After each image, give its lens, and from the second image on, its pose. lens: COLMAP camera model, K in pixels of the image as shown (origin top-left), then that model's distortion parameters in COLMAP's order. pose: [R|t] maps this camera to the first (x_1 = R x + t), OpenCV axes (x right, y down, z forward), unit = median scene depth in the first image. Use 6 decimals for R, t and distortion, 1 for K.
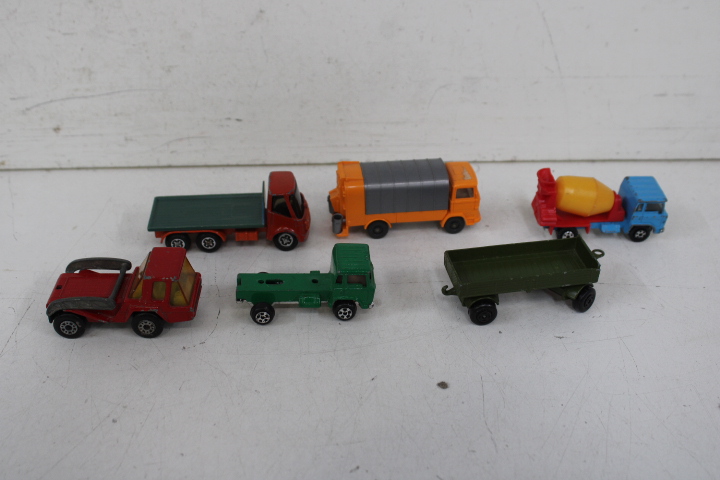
lens RADIAL K [[919.9, 0, 359.9], [0, 919.9, 239.7], [0, 0, 1]] dist [-0.086547, 0.162103]
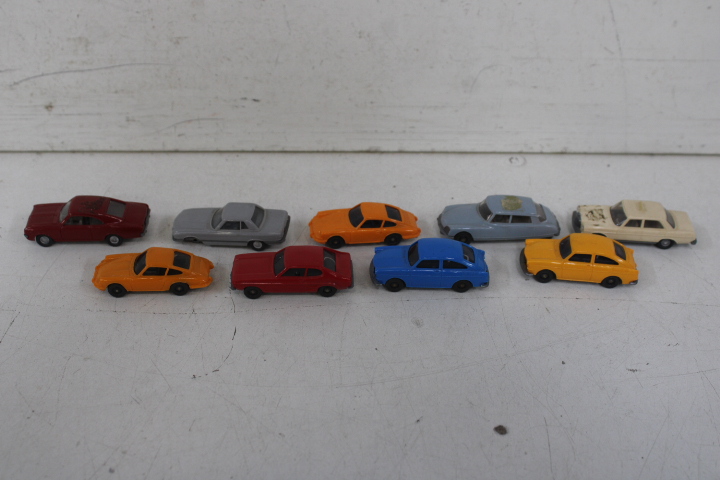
lens RADIAL K [[896.2, 0, 361.3], [0, 896.2, 241.1], [0, 0, 1]] dist [-0.085407, 0.122335]
pose [[0.999774, 0.019522, 0.008398, -0.035962], [-0.019894, 0.998706, 0.046809, -0.038181], [-0.007474, -0.046965, 0.998869, 0.137849]]
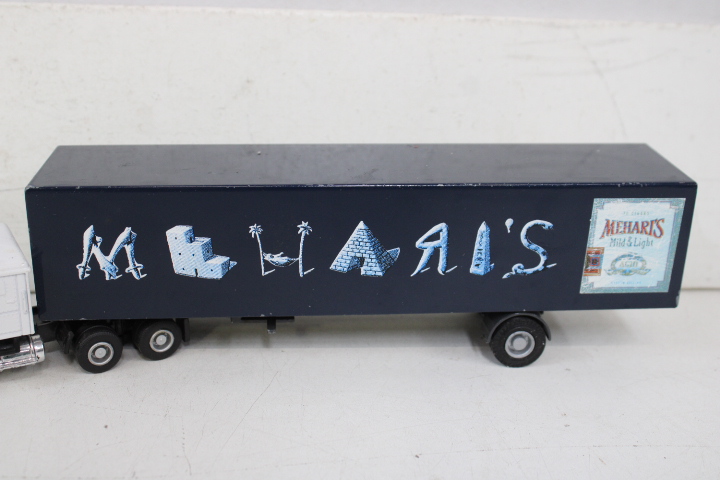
lens RADIAL K [[926.7, 0, 365.8], [0, 926.7, 227.1], [0, 0, 1]] dist [-0.080908, 0.093809]
pose [[0.995898, 0.014212, 0.089354, -0.076536], [0.005035, 0.977351, -0.211567, 0.025149], [-0.090337, 0.211149, 0.973270, 0.278143]]
